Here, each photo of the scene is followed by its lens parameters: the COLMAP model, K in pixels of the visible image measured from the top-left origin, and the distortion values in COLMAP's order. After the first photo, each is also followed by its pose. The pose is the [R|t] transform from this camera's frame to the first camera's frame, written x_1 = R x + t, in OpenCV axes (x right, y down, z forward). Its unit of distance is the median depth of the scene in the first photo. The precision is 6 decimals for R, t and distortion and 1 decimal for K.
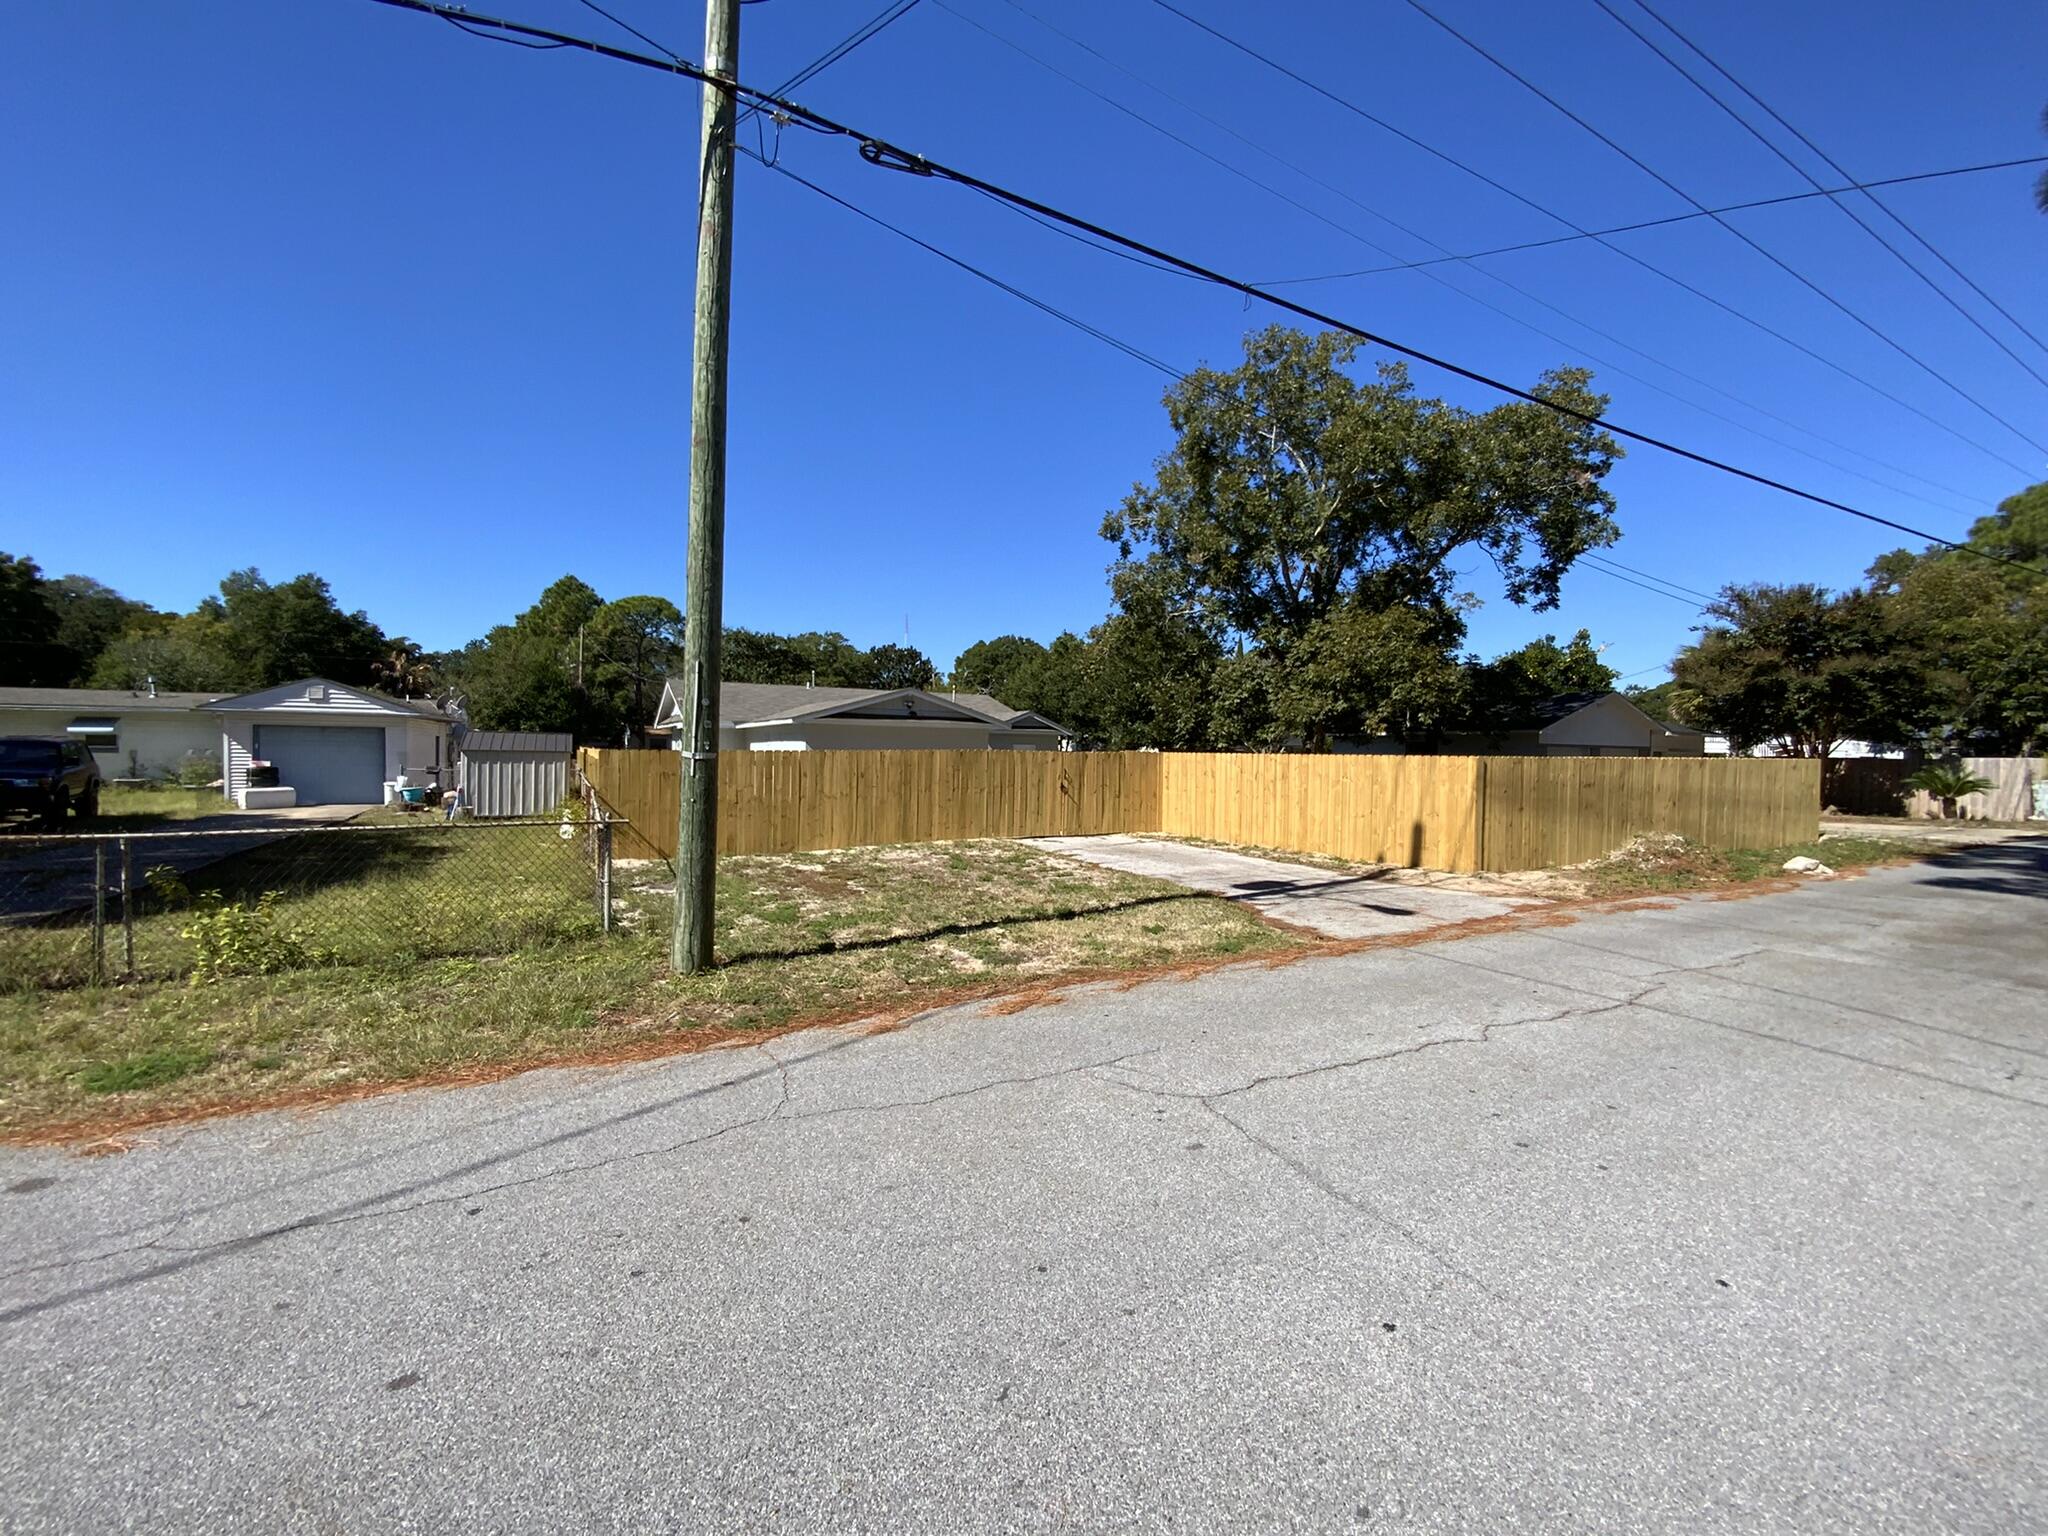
lens RADIAL K [[826.0, 0, 1021.8], [0, 826.0, 768.7], [0, 0, 1]] dist [0.009441, -0.013434]
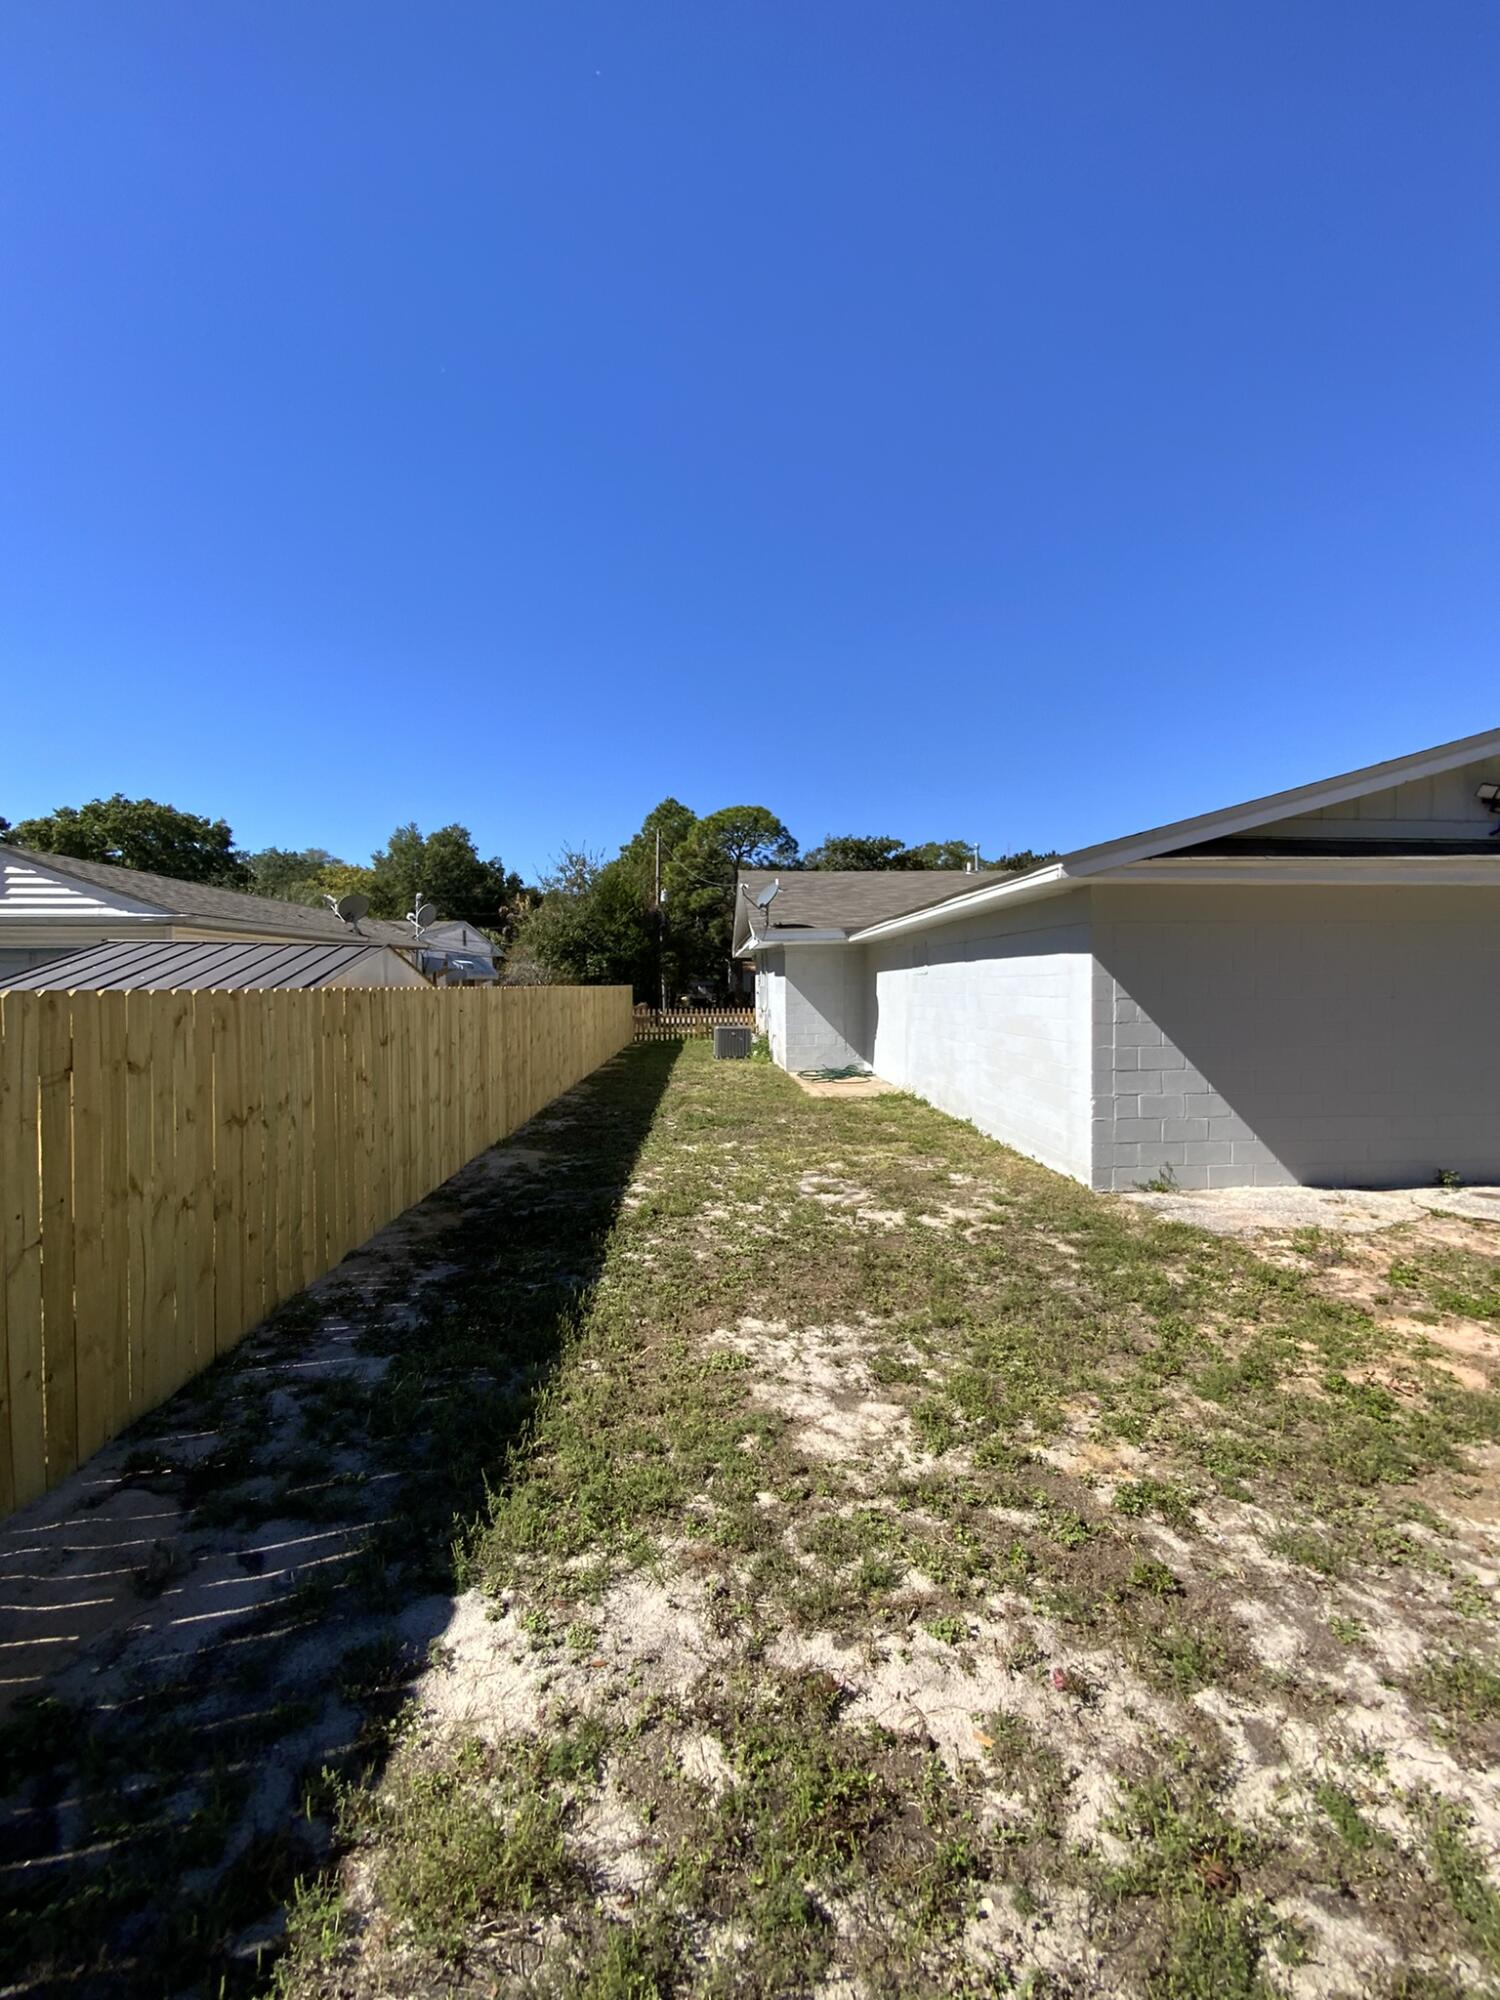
lens RADIAL K [[807.9, 0, 750.0], [0, 807.9, 1000.0], [0, 0, 1]] dist [0.005684, -0.008219]
pose [[0.902205, -0.009224, -0.431208, -0.092001], [0.007604, 0.999956, -0.005482, -0.005913], [0.431240, 0.001667, 0.902236, 0.255999]]
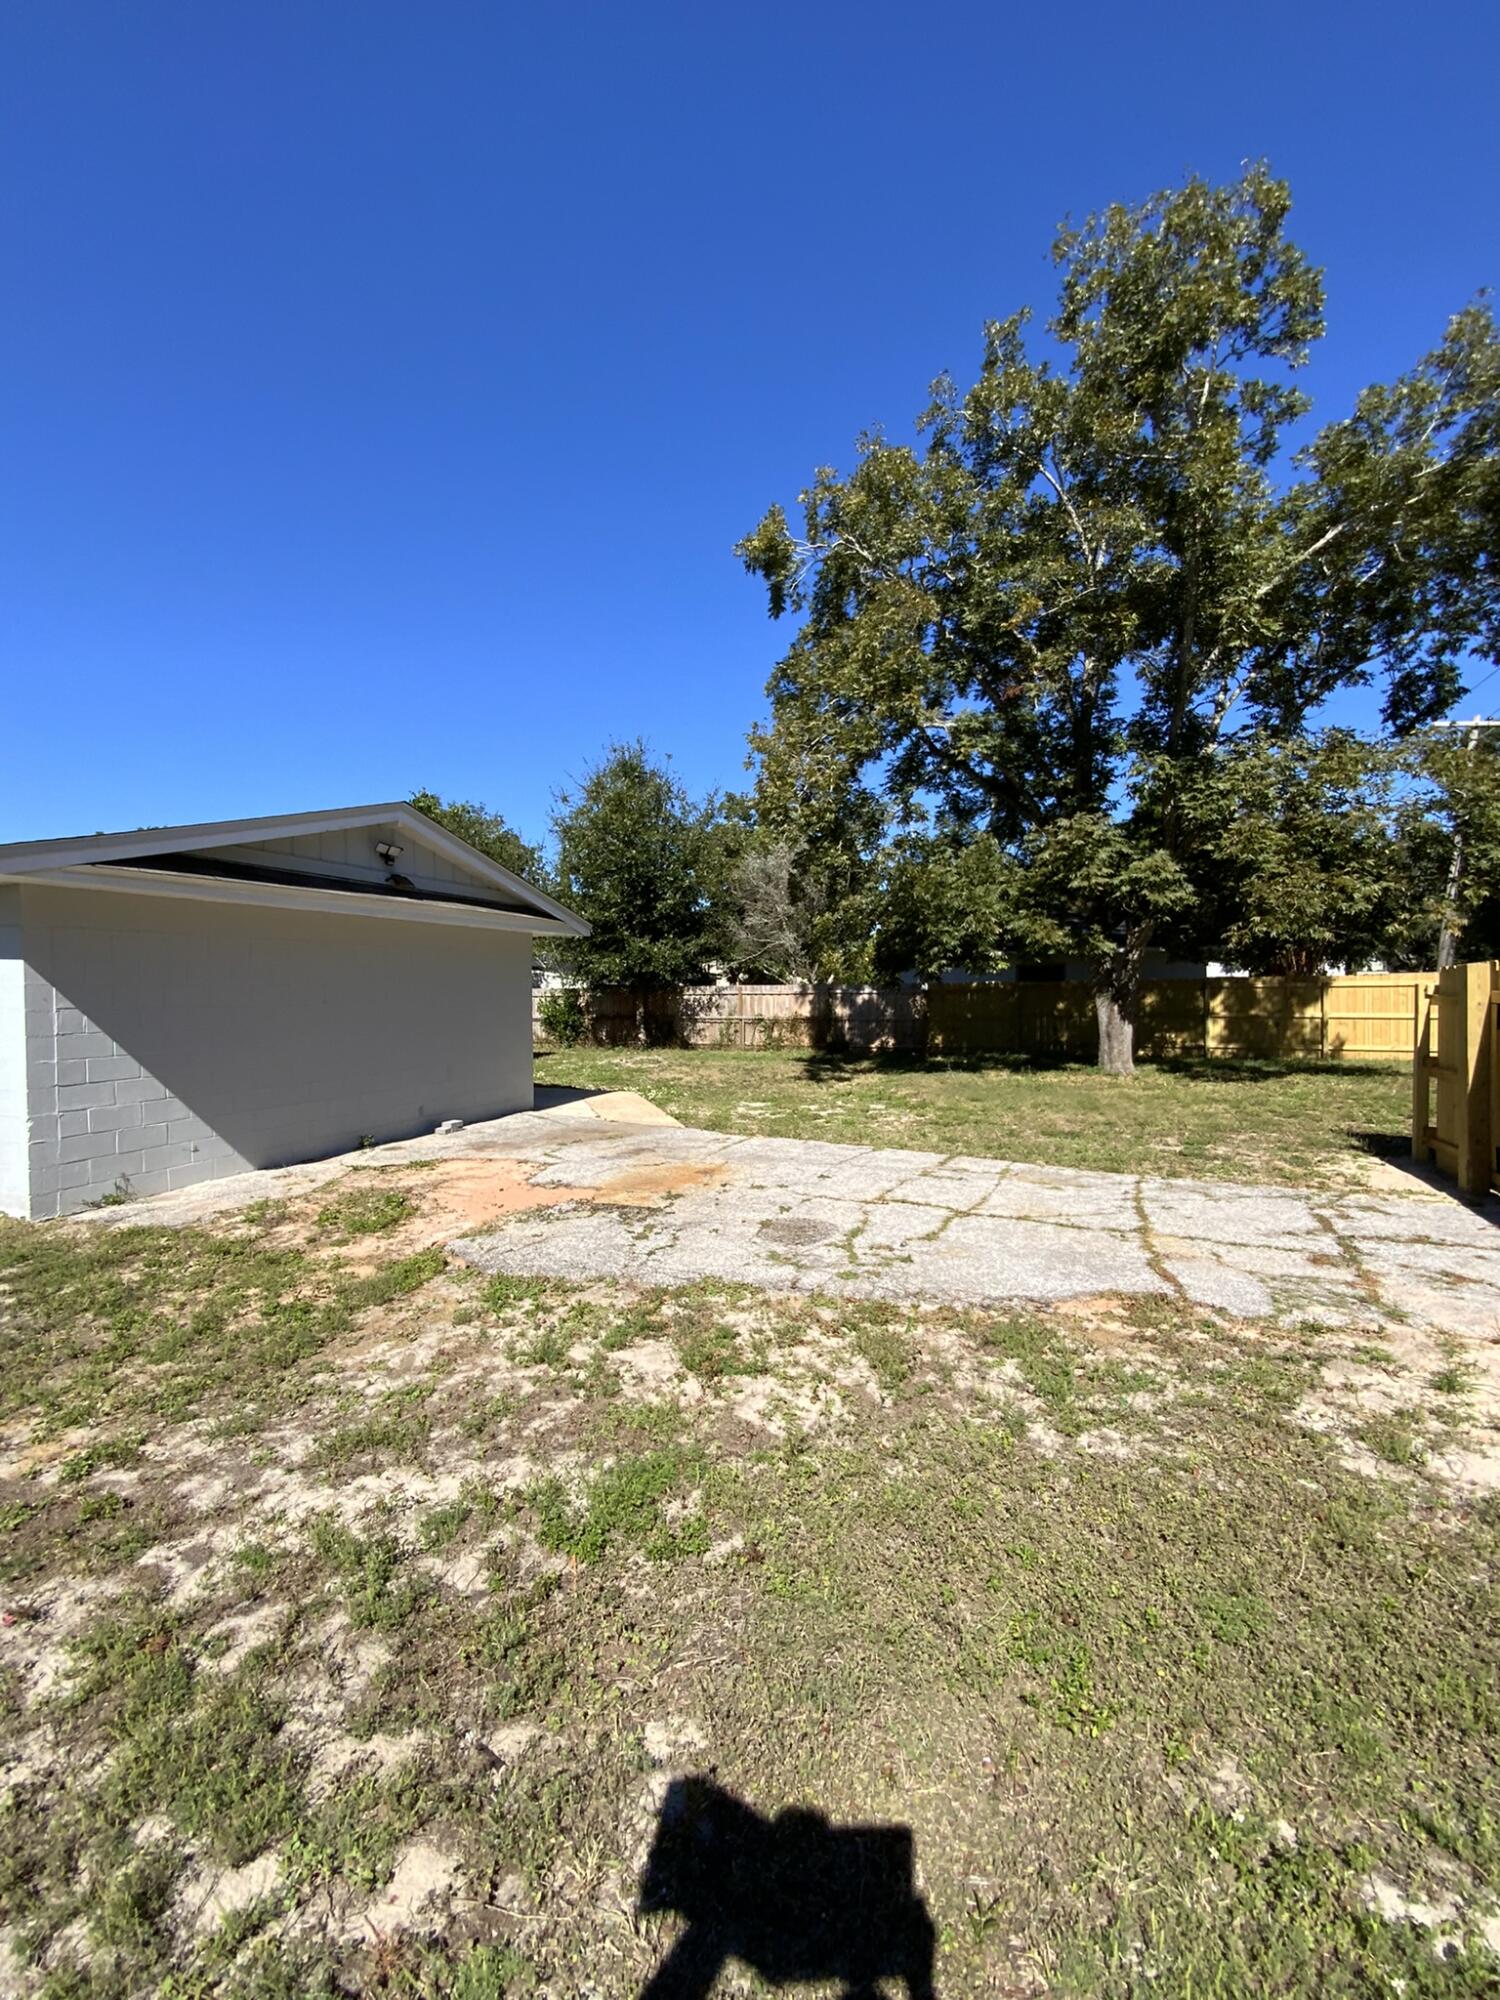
lens RADIAL K [[814.1, 0, 743.3], [0, 814.1, 1000.8], [0, 0, 1]] dist [0.001094, 0.000072]
pose [[0.780190, -0.031091, 0.624770, -0.091163], [0.034637, 0.999379, 0.006480, -0.005057], [-0.624583, 0.016585, 0.780782, 0.243192]]
